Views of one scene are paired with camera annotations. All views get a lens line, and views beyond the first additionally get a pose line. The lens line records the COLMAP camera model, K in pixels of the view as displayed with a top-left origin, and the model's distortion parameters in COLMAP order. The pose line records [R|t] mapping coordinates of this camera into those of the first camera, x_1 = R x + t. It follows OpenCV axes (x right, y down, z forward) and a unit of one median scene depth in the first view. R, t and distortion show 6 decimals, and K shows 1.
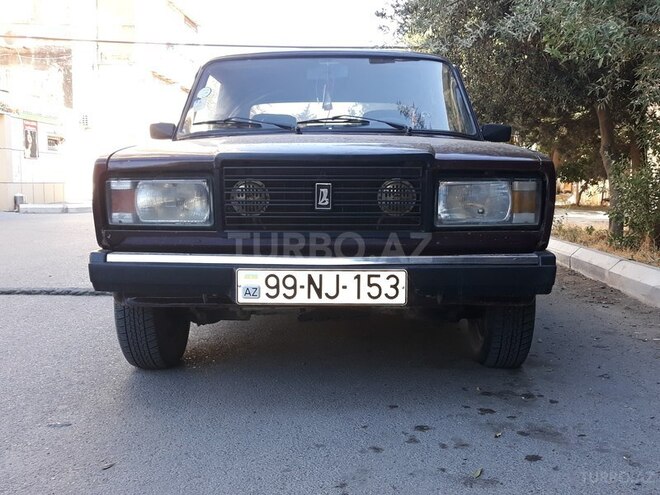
lens RADIAL K [[757.7, 0, 343.8], [0, 757.7, 249.5], [0, 0, 1]] dist [0.258353, -1.040179]
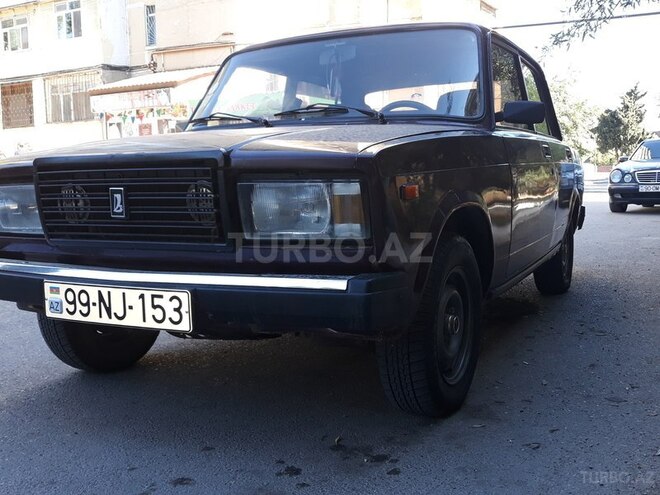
lens RADIAL K [[757.7, 0, 343.8], [0, 757.7, 249.5], [0, 0, 1]] dist [0.258353, -1.040179]
pose [[0.886265, 0.026938, -0.462394, 0.621875], [-0.018748, 0.999576, 0.022299, -0.040803], [0.462799, -0.011094, 0.886394, 0.331775]]
